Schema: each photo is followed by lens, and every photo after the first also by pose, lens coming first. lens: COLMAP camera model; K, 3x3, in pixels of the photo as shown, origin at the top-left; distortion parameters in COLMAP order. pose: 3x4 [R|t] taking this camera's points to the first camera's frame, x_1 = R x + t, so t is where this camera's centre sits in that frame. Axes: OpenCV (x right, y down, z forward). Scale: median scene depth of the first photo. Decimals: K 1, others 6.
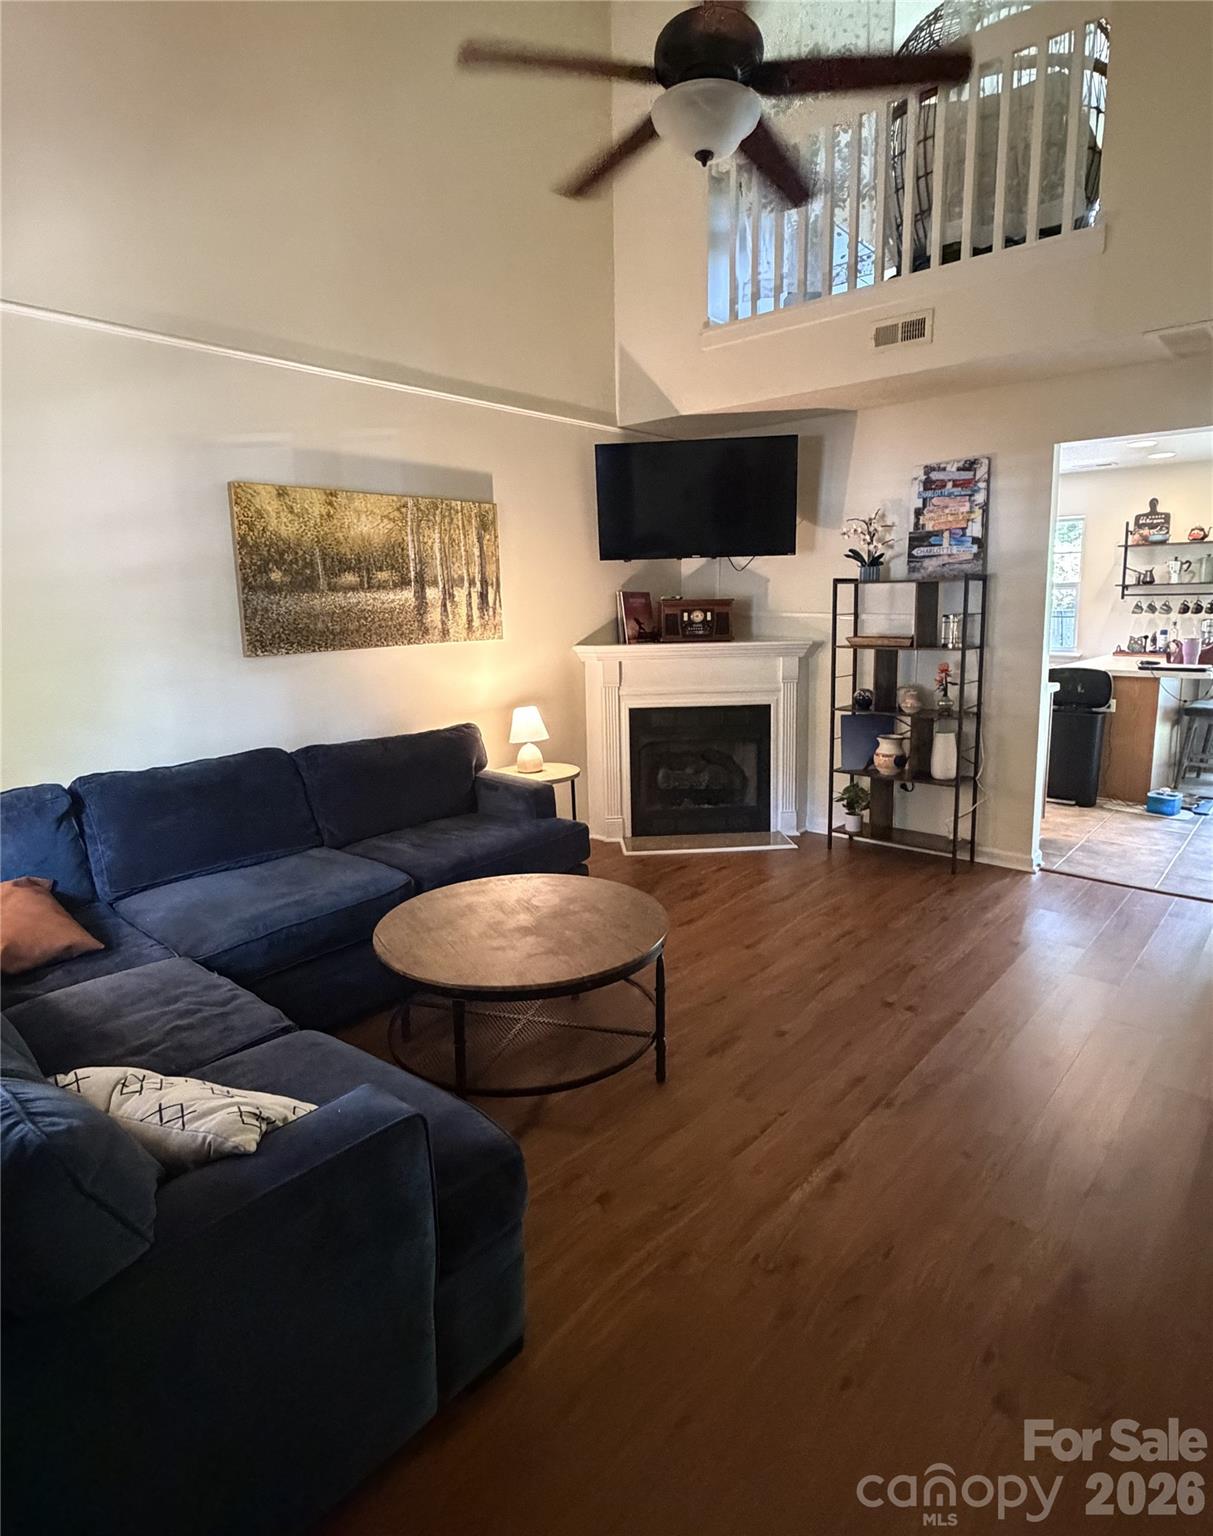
lens RADIAL K [[851.4, 0, 608.9], [0, 851.4, 725.4], [0, 0, 1]] dist [-0.000891, -0.000456]
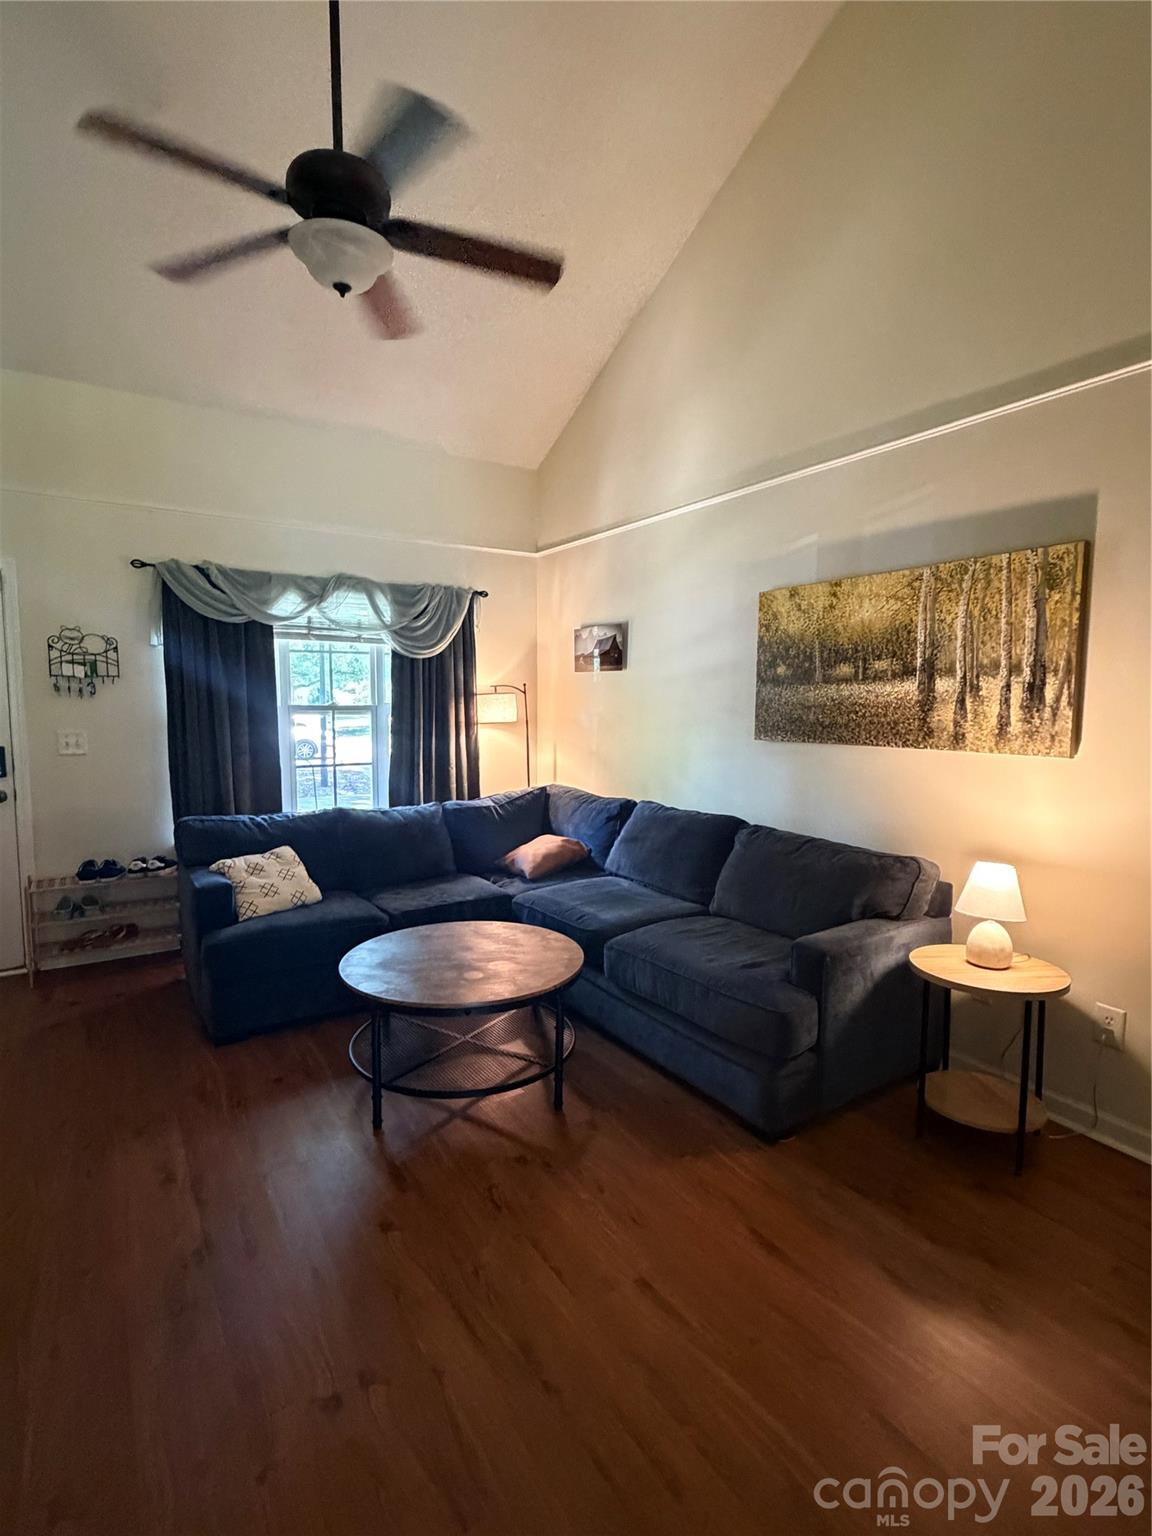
lens RADIAL K [[758.7, 0, 576.0], [0, 758.7, 768.0], [0, 0, 1]] dist [0.001800, 0.000087]
pose [[-0.269429, 0.102949, -0.957502, 0.577775], [-0.144822, 0.978631, 0.145972, -0.141922], [0.952069, 0.177996, -0.248762, 0.920833]]
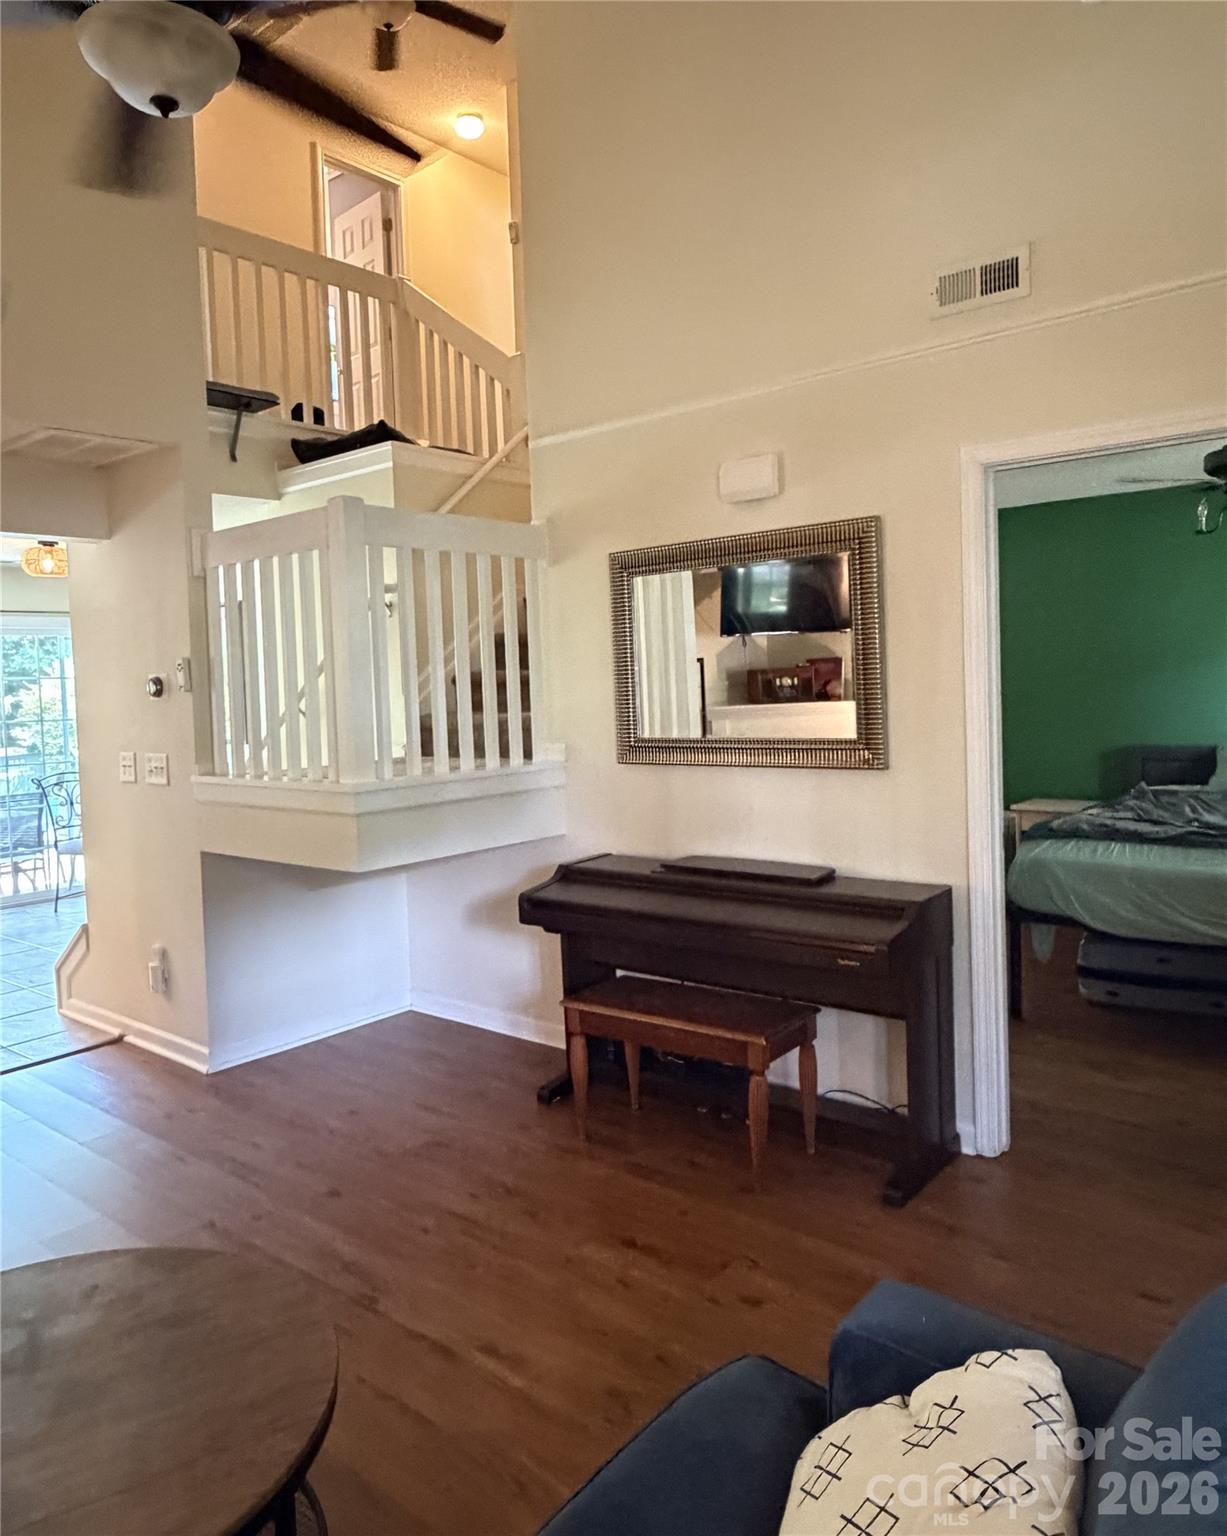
lens RADIAL K [[1096.1, 0, 613.5], [0, 1096.1, 768.0], [0, 0, 1]] dist [0.000511, -0.000019]
pose [[-0.022895, -0.041209, 0.998888, -0.447267], [0.189182, 0.980919, 0.044804, -0.041431], [-0.981675, 0.189998, -0.014663, 0.423450]]
